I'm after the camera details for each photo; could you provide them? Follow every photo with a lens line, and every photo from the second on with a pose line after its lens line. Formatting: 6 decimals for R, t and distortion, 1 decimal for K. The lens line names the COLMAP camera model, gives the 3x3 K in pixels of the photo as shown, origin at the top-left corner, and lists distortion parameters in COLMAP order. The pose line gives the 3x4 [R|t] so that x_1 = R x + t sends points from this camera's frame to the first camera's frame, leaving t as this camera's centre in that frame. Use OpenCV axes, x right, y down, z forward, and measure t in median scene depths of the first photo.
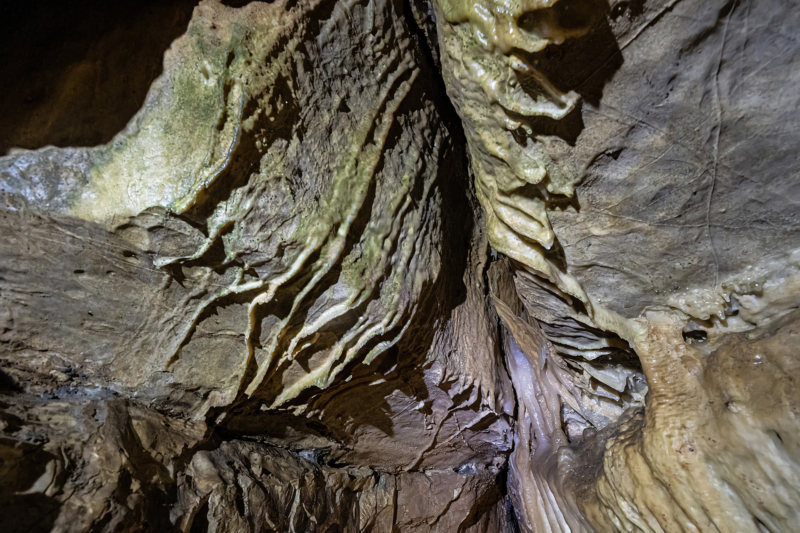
lens RADIAL K [[342.5, 0, 411.0], [0, 342.5, 266.6], [0, 0, 1]] dist [-0.002727, -0.000634]
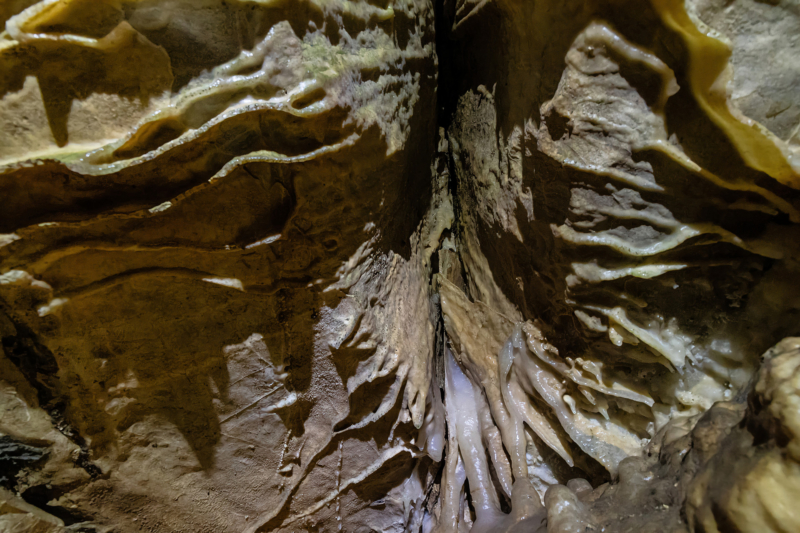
lens RADIAL K [[342.5, 0, 411.0], [0, 342.5, 266.6], [0, 0, 1]] dist [-0.002727, -0.000634]
pose [[0.933636, 0.302113, 0.192490, 0.041407], [-0.226250, 0.913915, -0.337003, 0.361872], [-0.277732, 0.271087, 0.921616, 0.411025]]
